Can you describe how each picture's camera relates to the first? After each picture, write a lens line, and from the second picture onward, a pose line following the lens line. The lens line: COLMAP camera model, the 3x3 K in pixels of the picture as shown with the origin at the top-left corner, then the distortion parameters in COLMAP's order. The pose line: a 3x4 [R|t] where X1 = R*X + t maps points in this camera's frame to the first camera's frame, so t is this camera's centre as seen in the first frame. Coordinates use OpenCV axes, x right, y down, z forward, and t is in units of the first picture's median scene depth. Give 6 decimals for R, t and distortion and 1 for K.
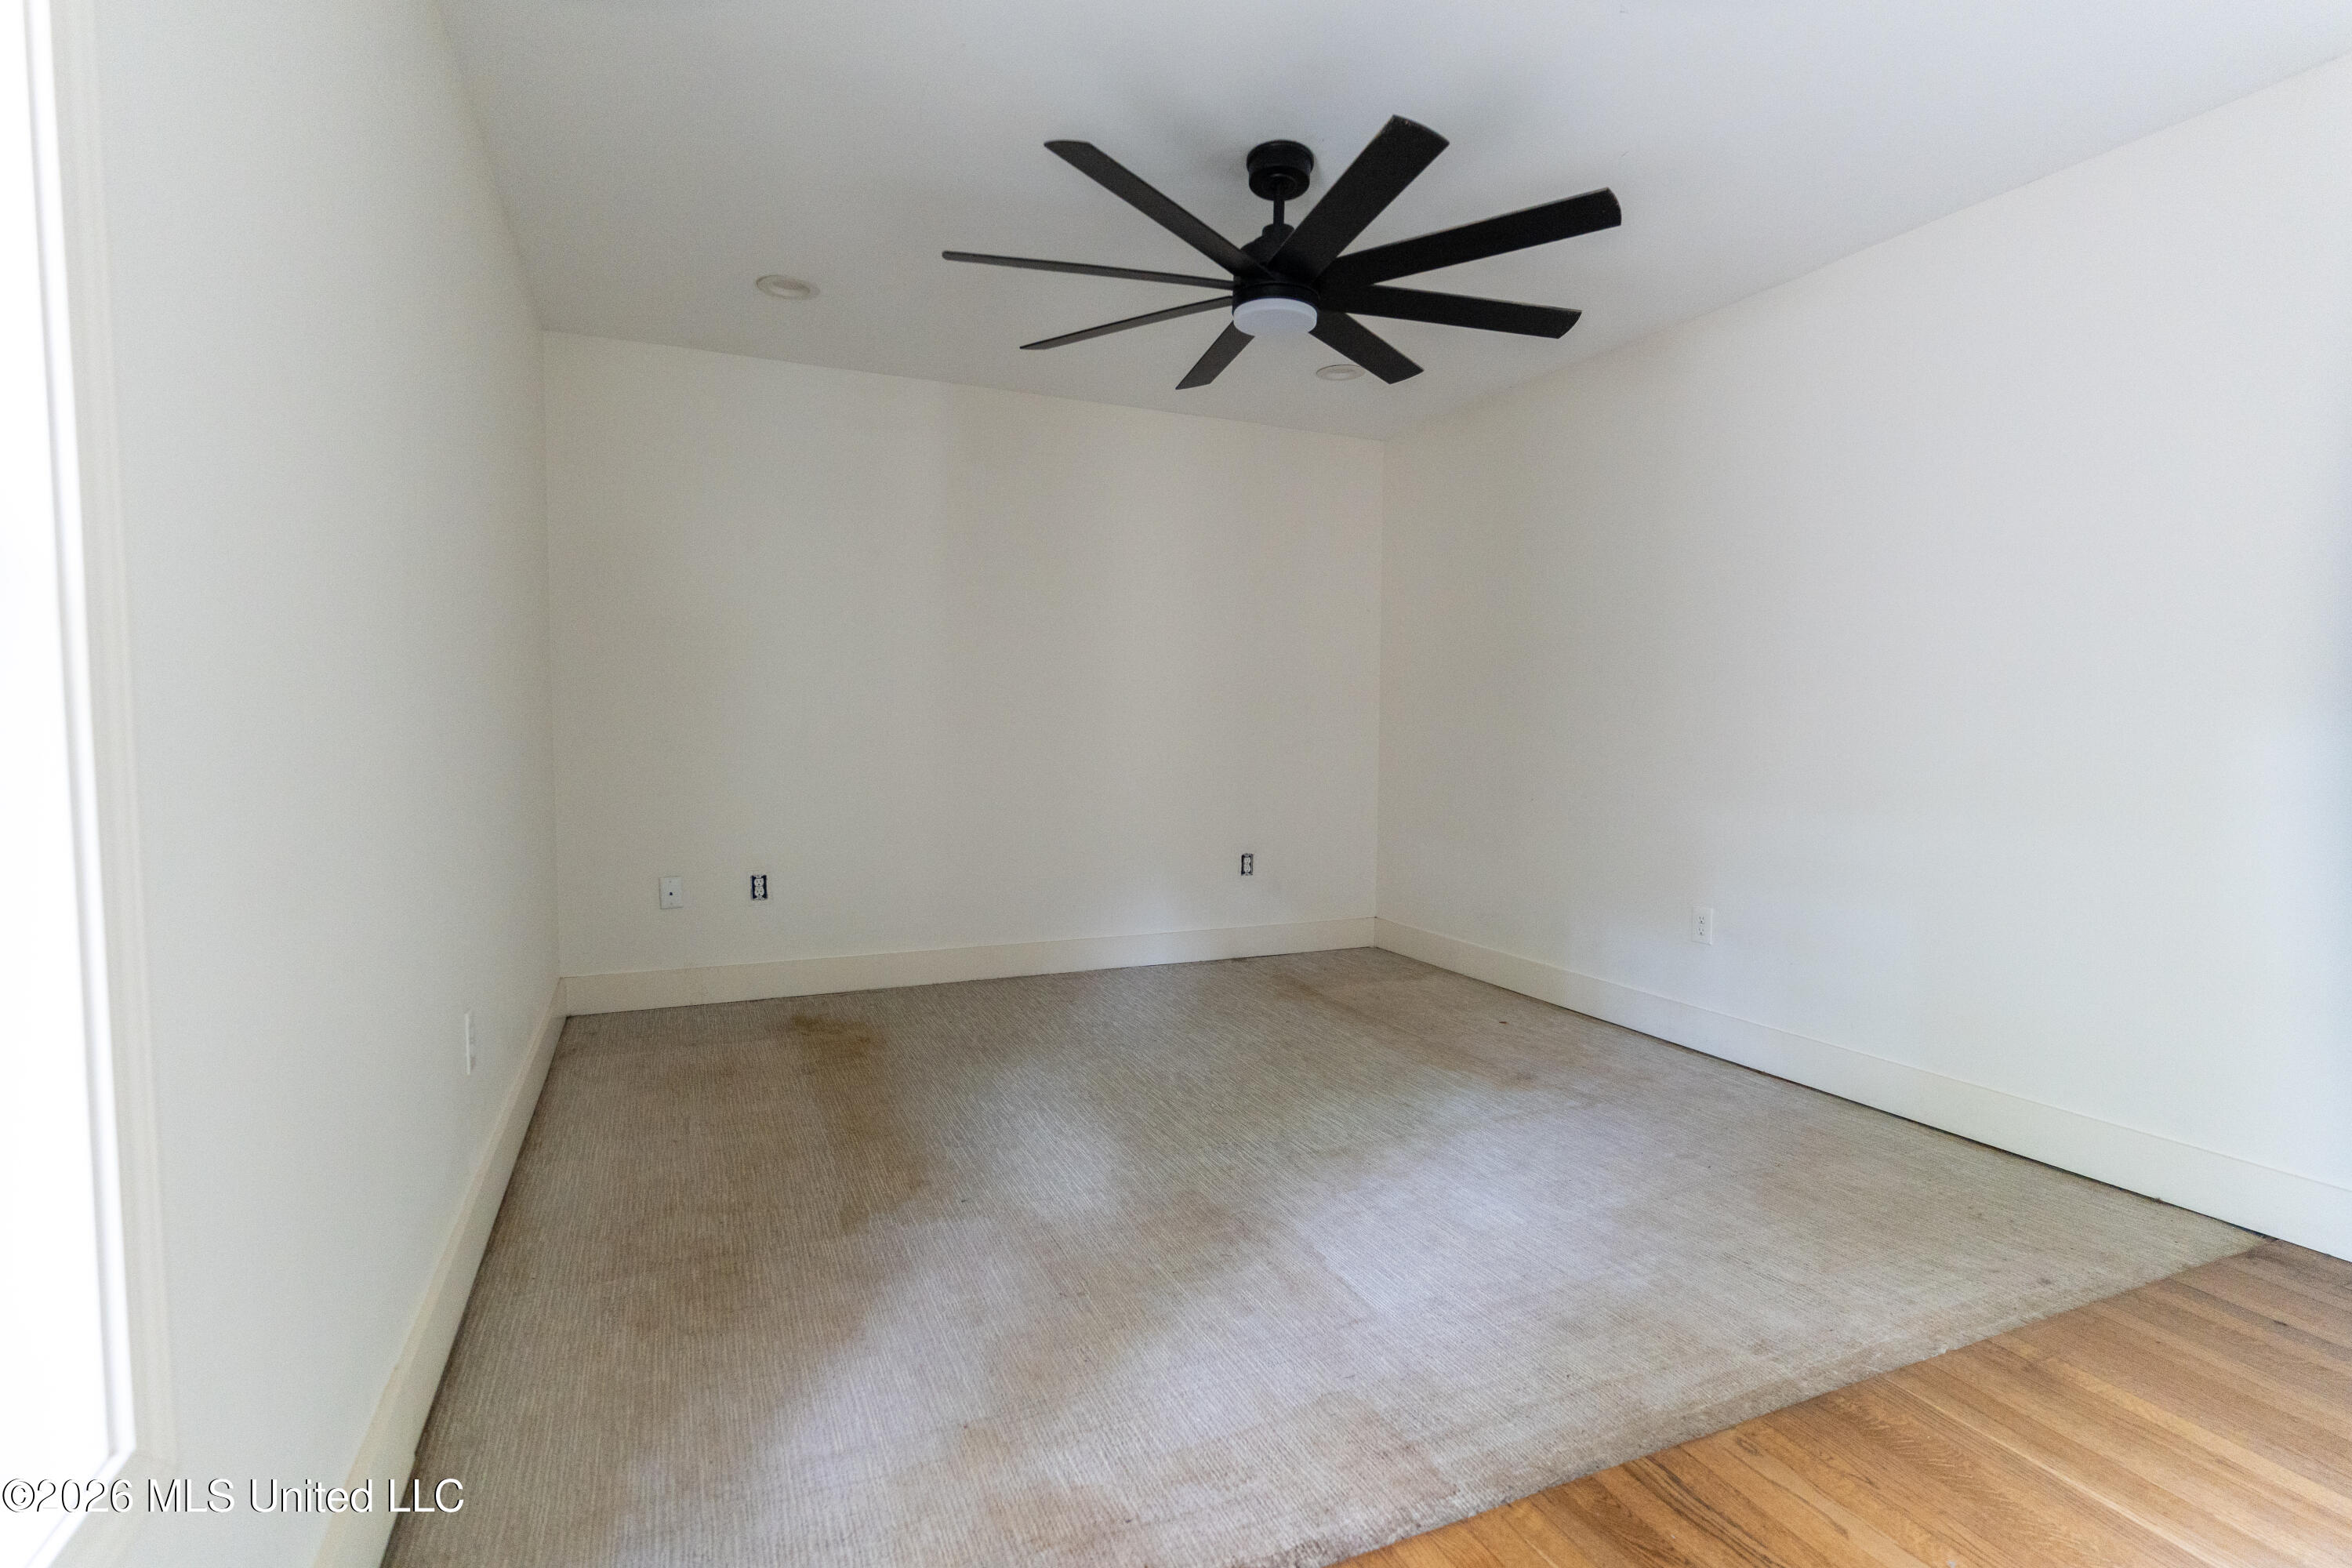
lens RADIAL K [[1123.5, 0, 1176.0], [0, 1123.5, 784.0], [0, 0, 1]] dist [-0.000673, -0.001286]
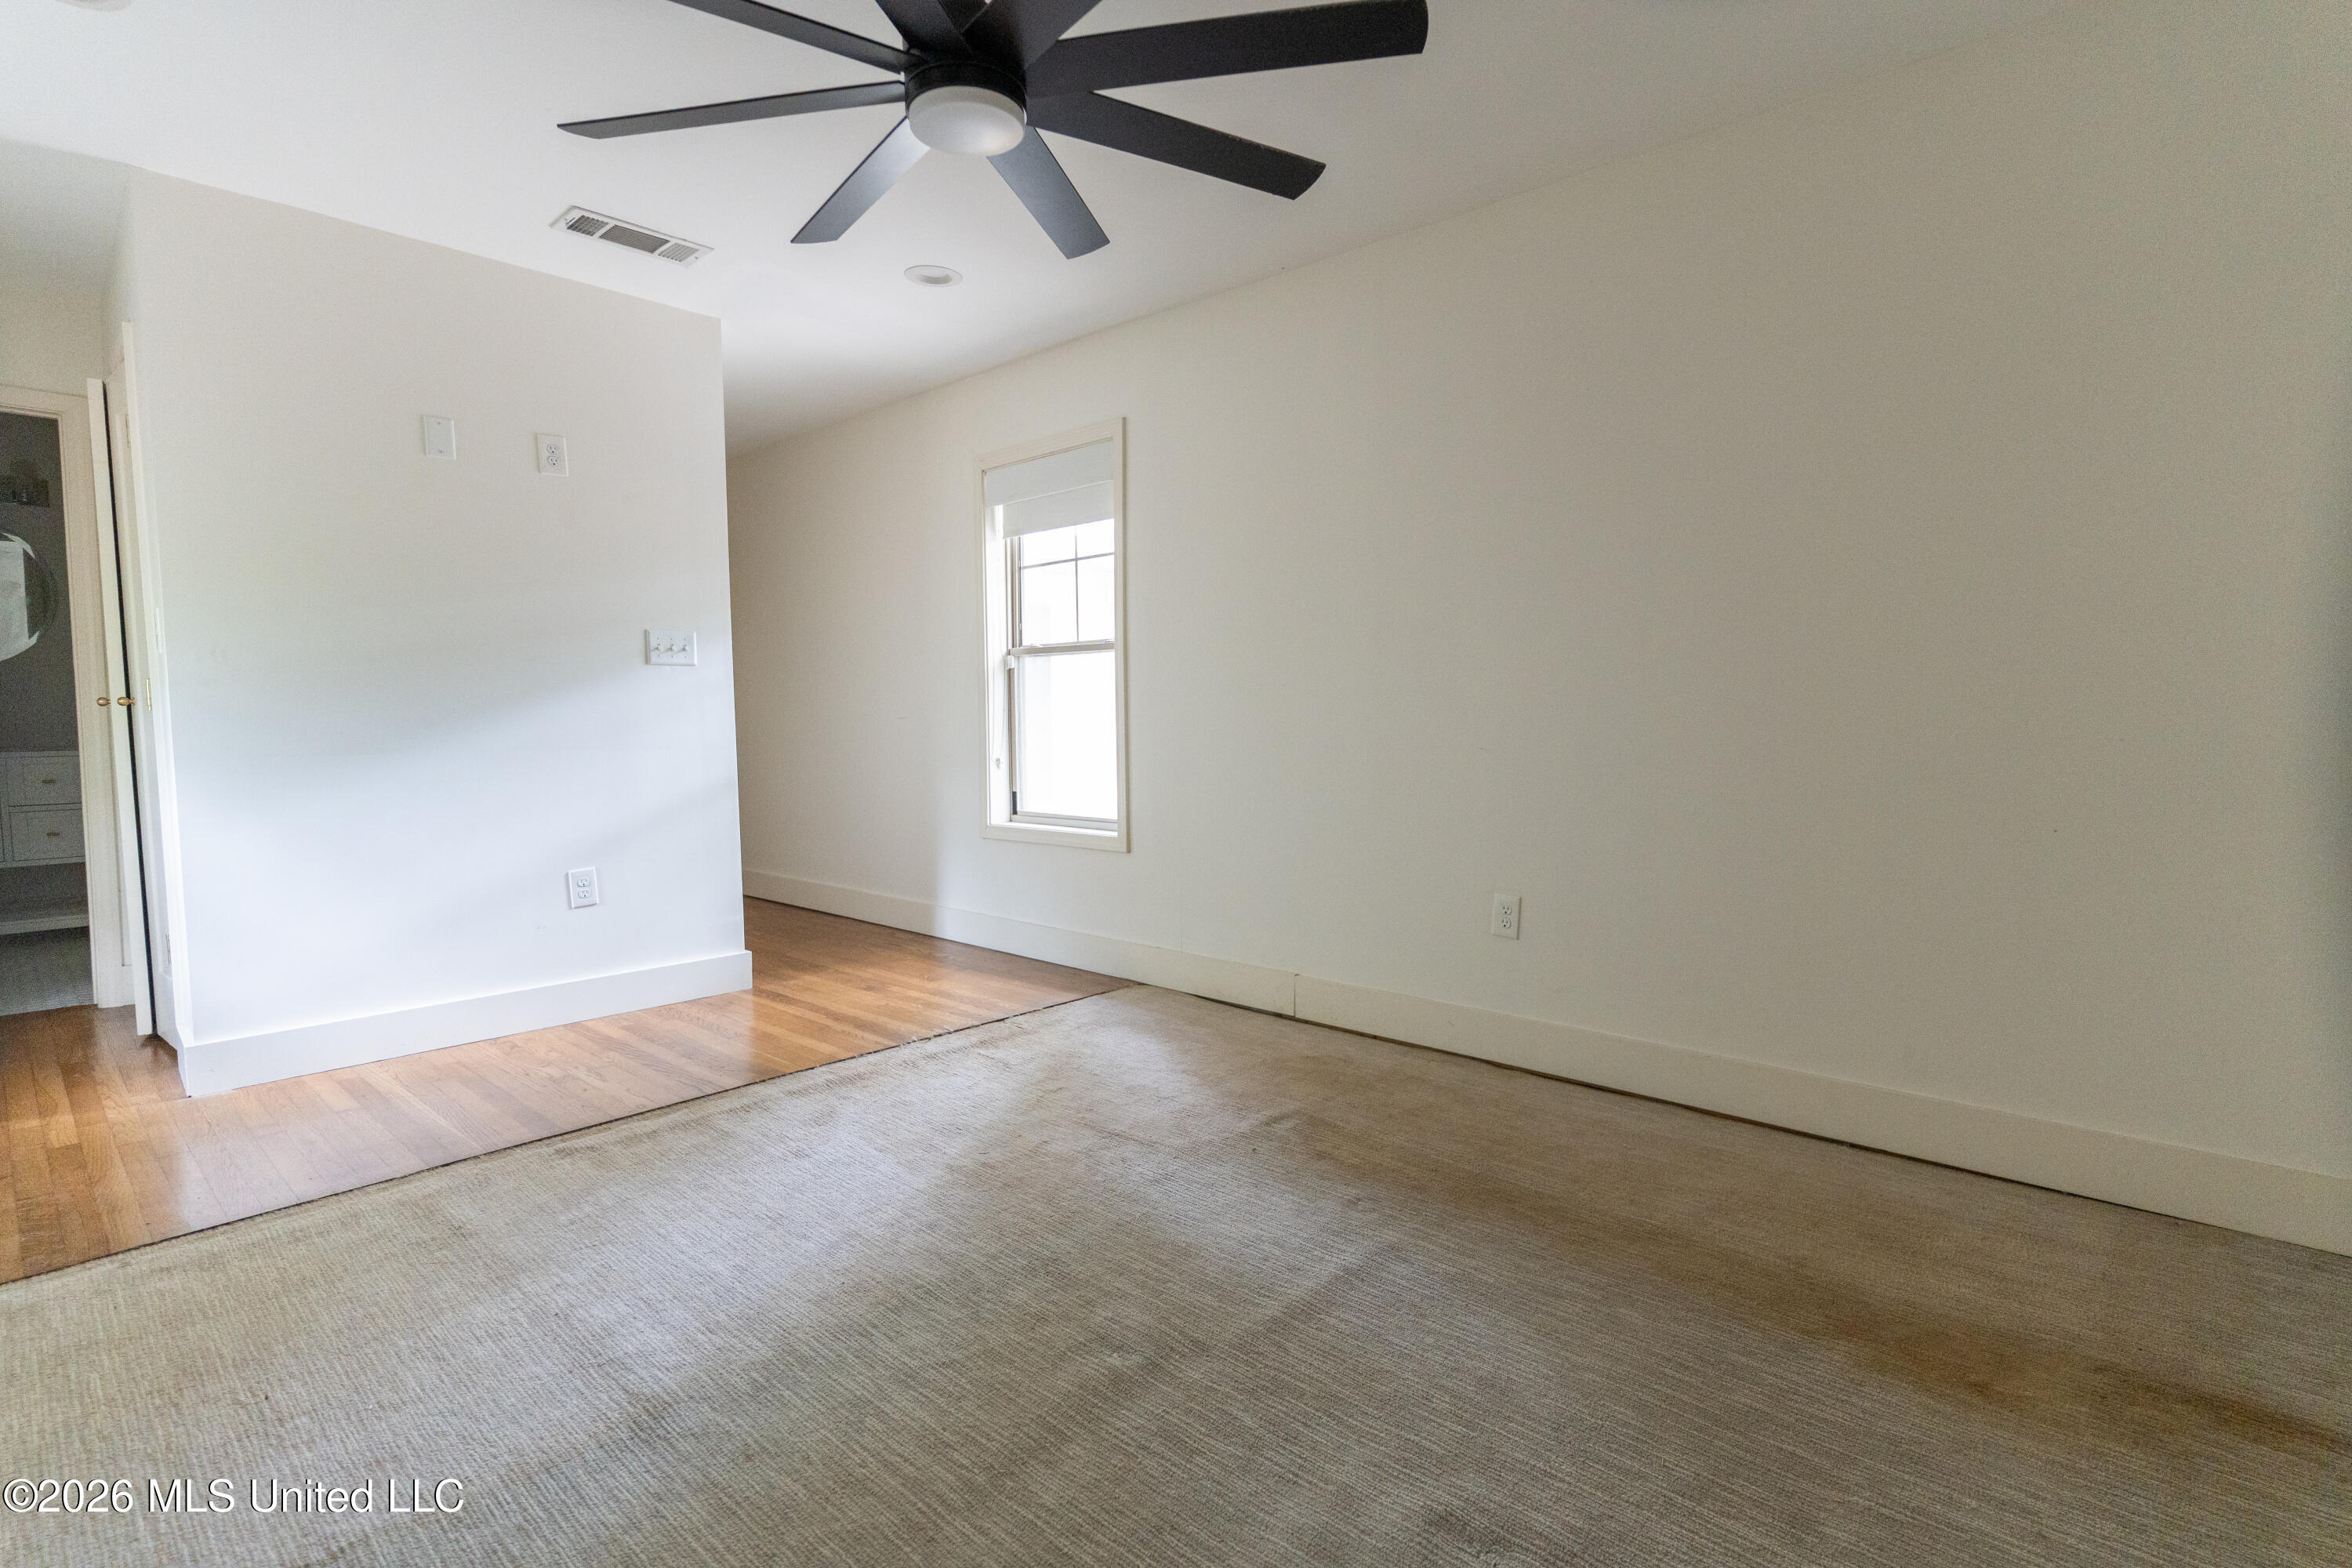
lens RADIAL K [[1124.2, 0, 1176.0], [0, 1124.2, 784.0], [0, 0, 1]] dist [-0.000695, -0.000113]
pose [[-0.917442, 0.020591, -0.397336, 0.251361], [-0.028029, 0.992834, 0.116170, -0.072674], [0.396880, 0.117716, -0.910291, 1.671956]]
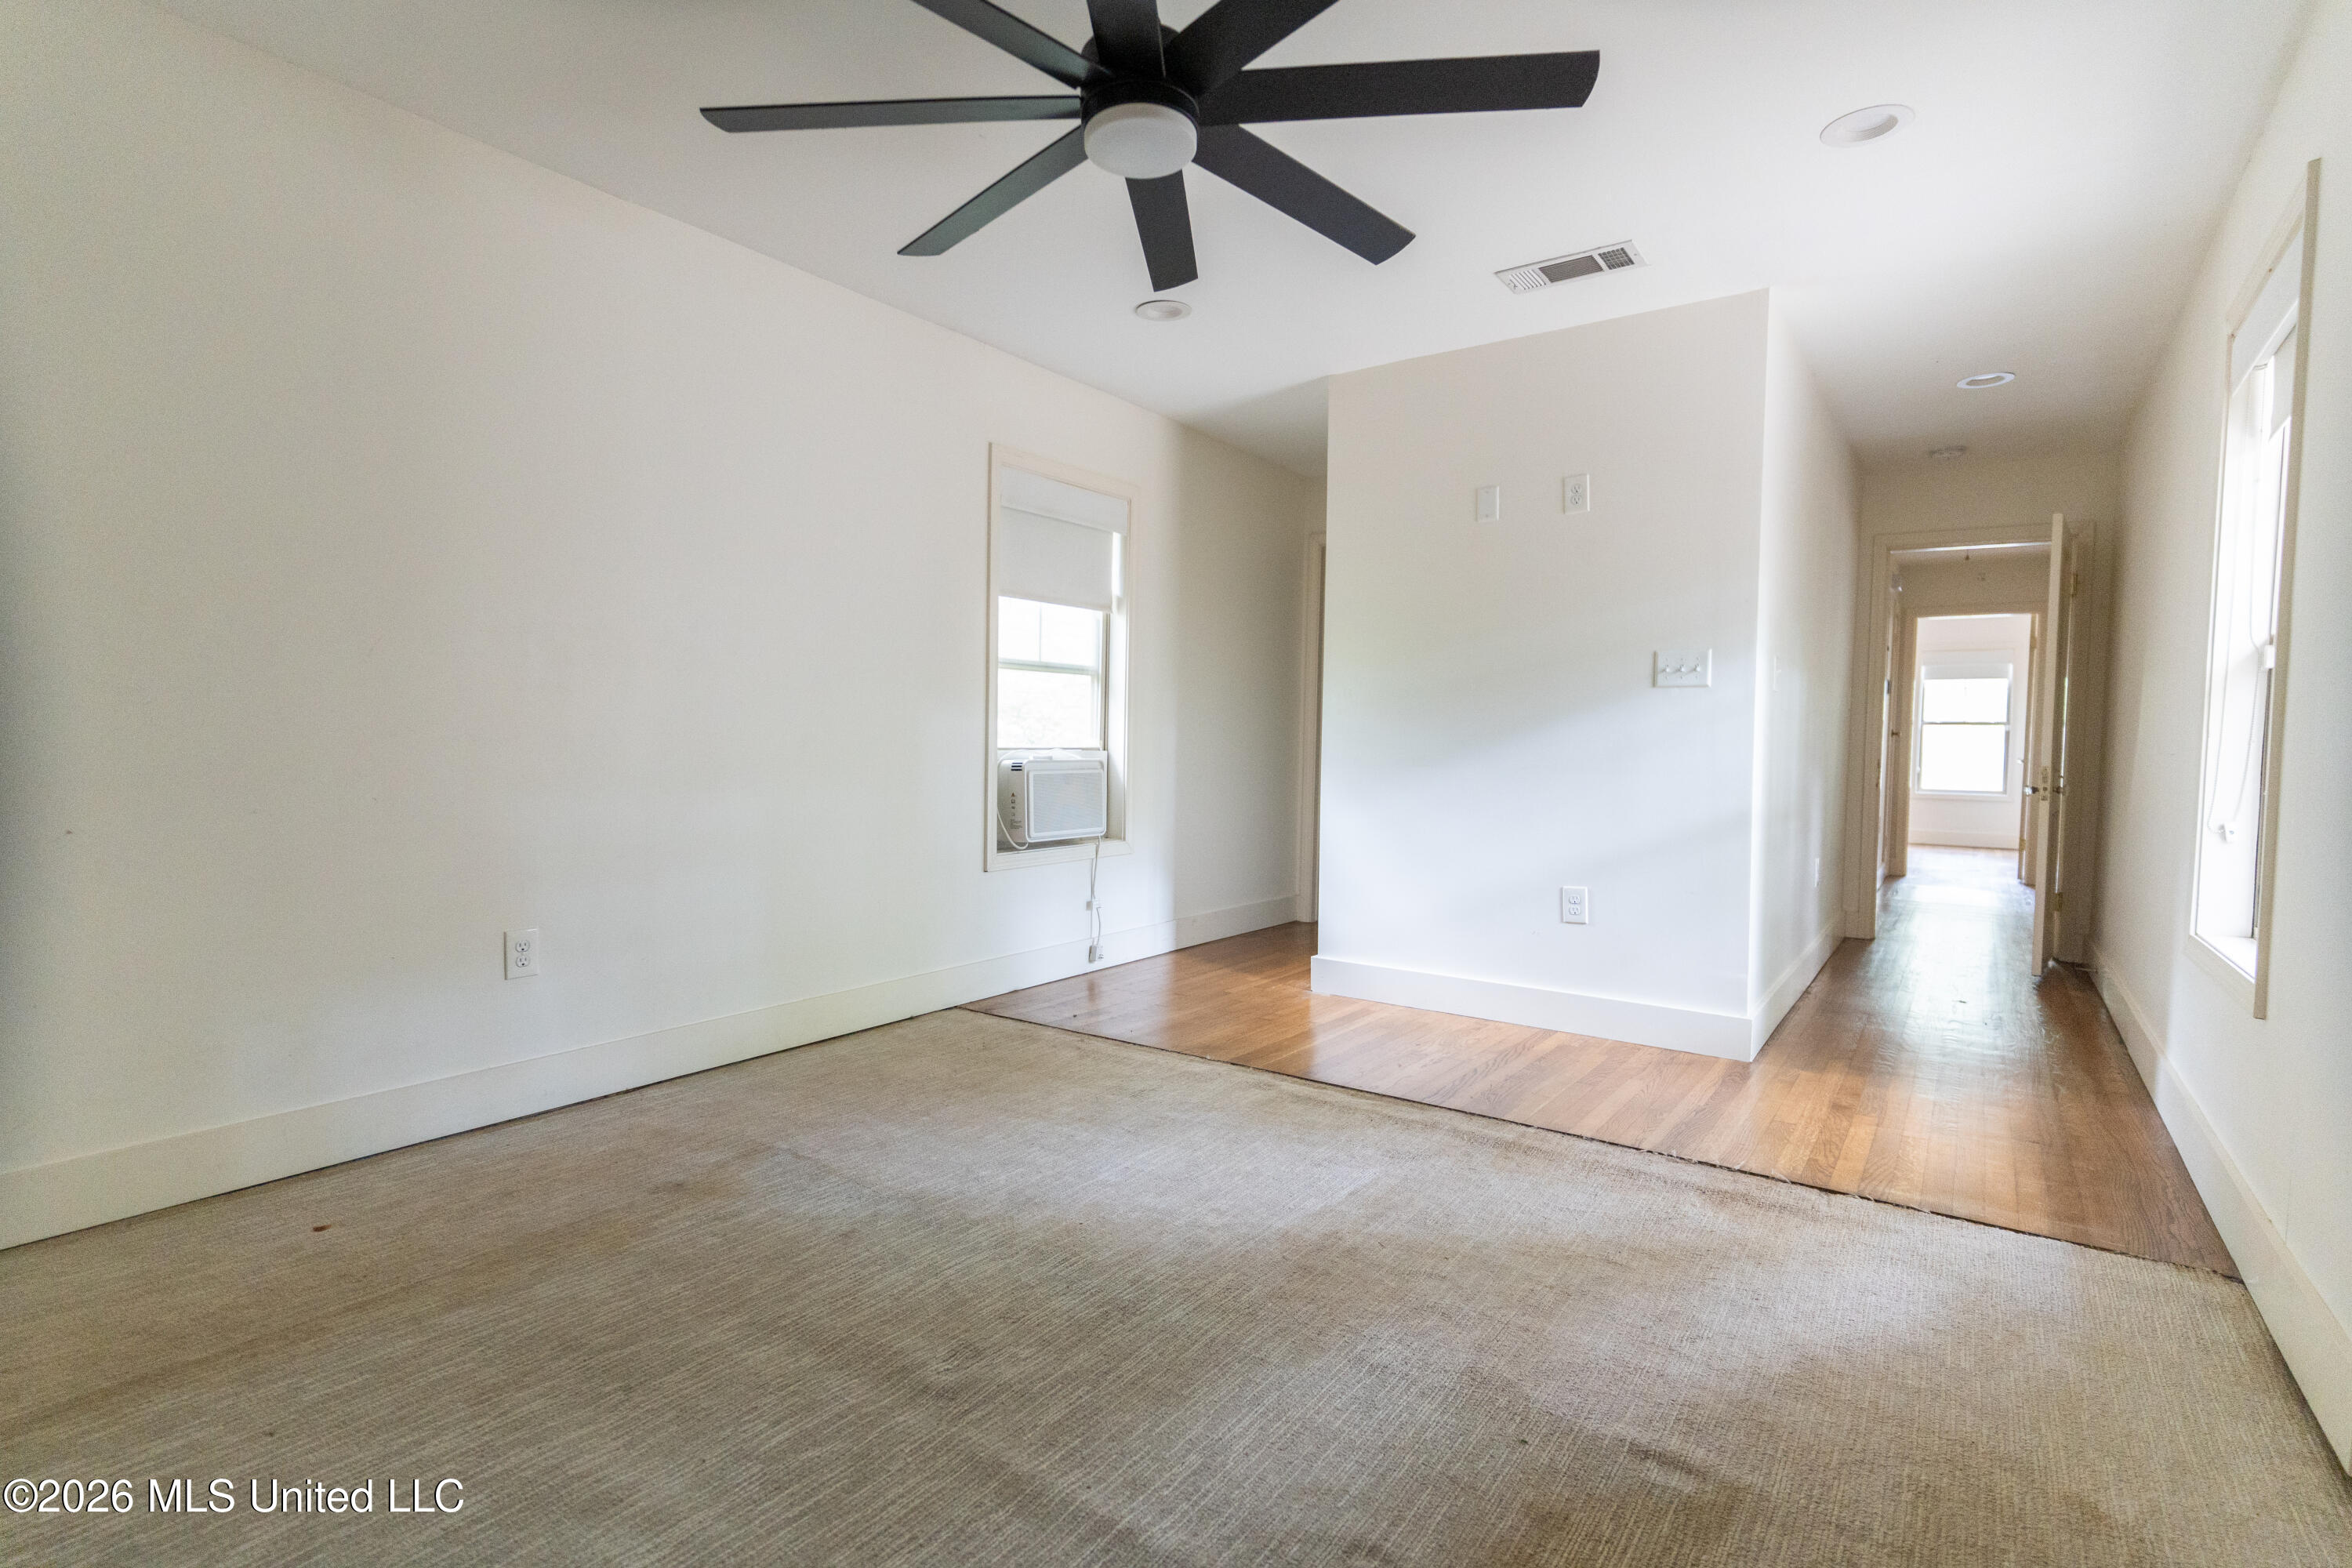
lens RADIAL K [[1116.4, 0, 1176.0], [0, 1116.4, 784.0], [0, 0, 1]] dist [-0.002657, 0.000752]
pose [[-0.504243, -0.051011, 0.862054, -0.547561], [0.032814, 0.996401, 0.078155, -0.048131], [-0.862938, 0.067697, -0.500755, 1.300473]]
